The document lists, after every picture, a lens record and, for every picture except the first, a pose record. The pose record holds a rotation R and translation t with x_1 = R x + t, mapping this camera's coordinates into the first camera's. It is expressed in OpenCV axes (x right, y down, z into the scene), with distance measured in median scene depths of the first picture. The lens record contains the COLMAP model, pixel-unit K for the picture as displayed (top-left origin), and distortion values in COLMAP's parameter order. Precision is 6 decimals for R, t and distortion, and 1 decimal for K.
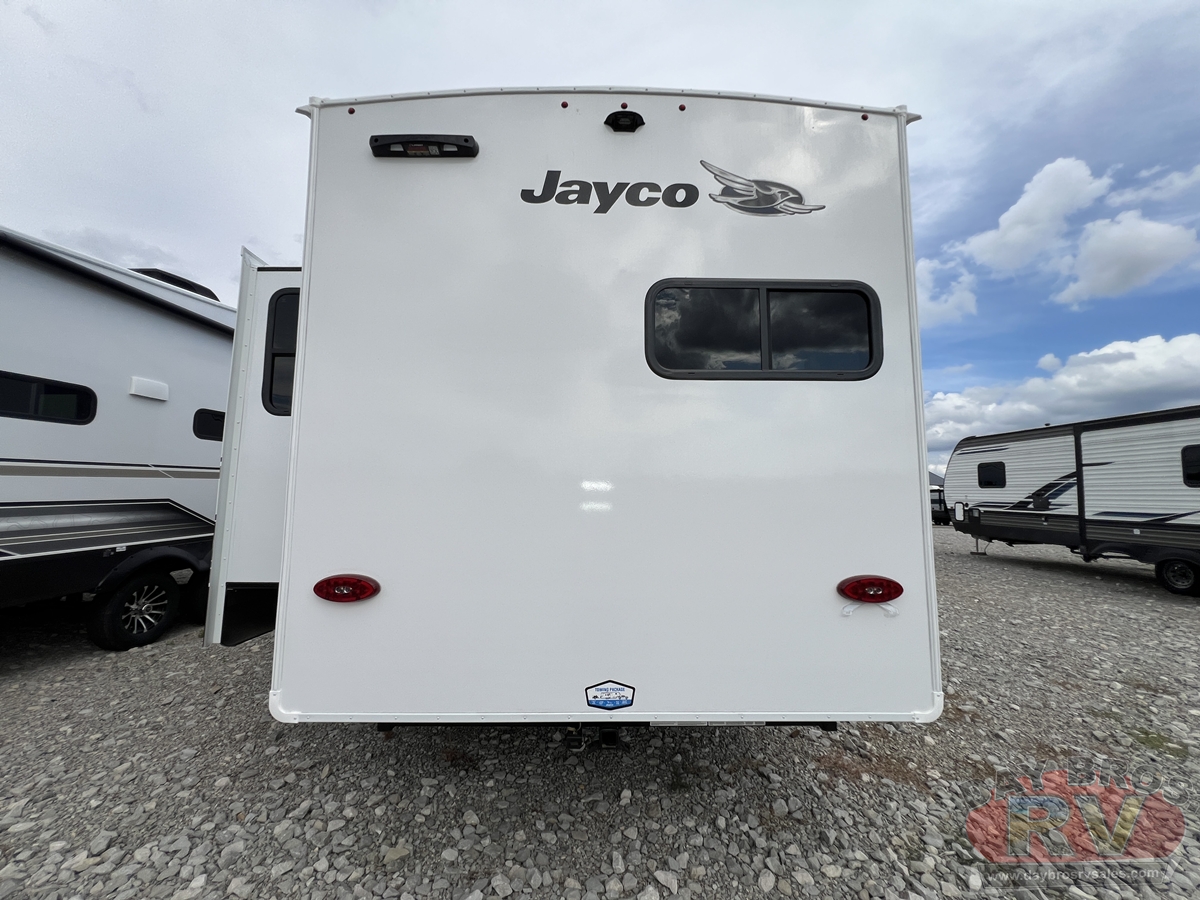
lens RADIAL K [[484.2, 0, 597.4], [0, 484.2, 445.8], [0, 0, 1]] dist [-0.003614, -0.000055]
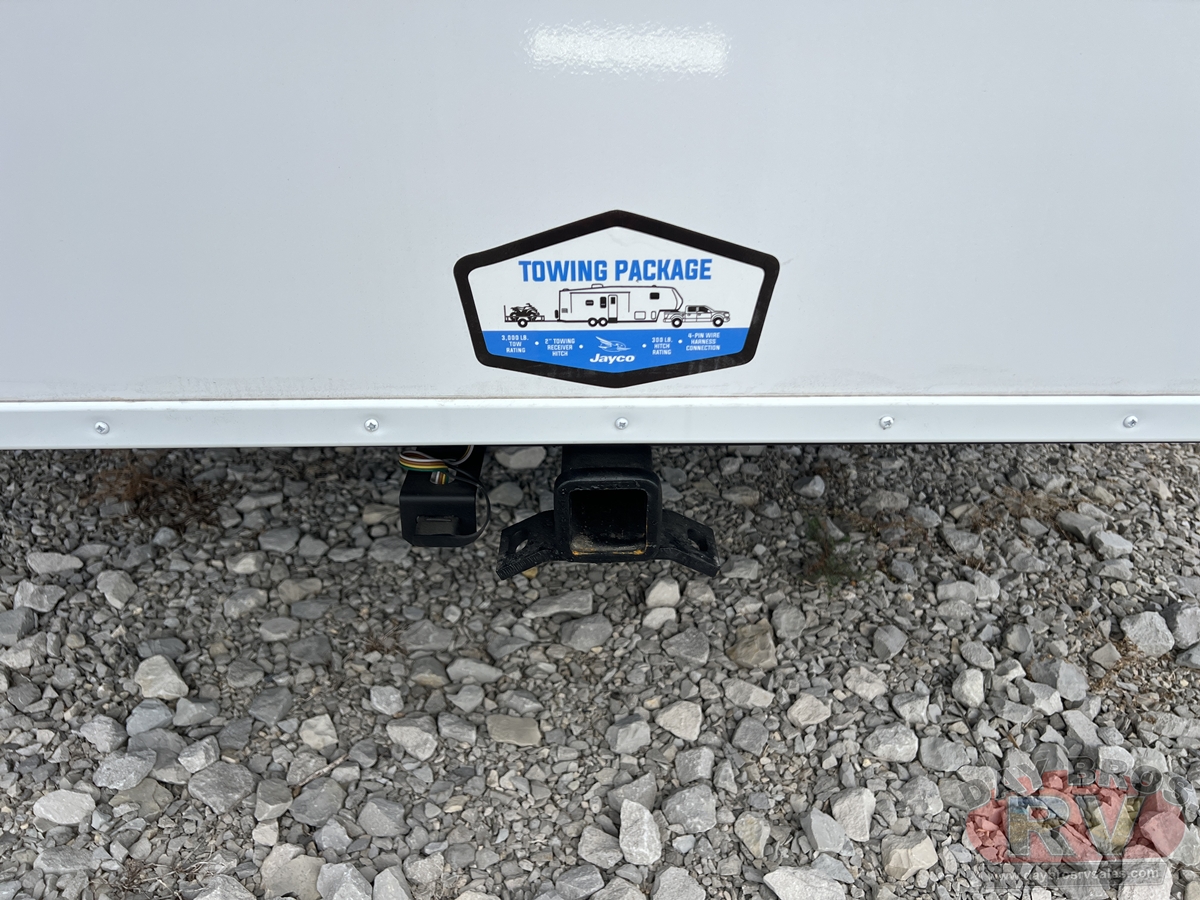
lens RADIAL K [[908.4, 0, 599.2], [0, 908.4, 449.6], [0, 0, 1]] dist [0.056984, -0.065740]
pose [[0.999998, -0.001370, 0.001130, 0.016970], [0.000482, 0.821804, 0.569770, 0.325717], [-0.001709, -0.569768, 0.821804, 0.615640]]
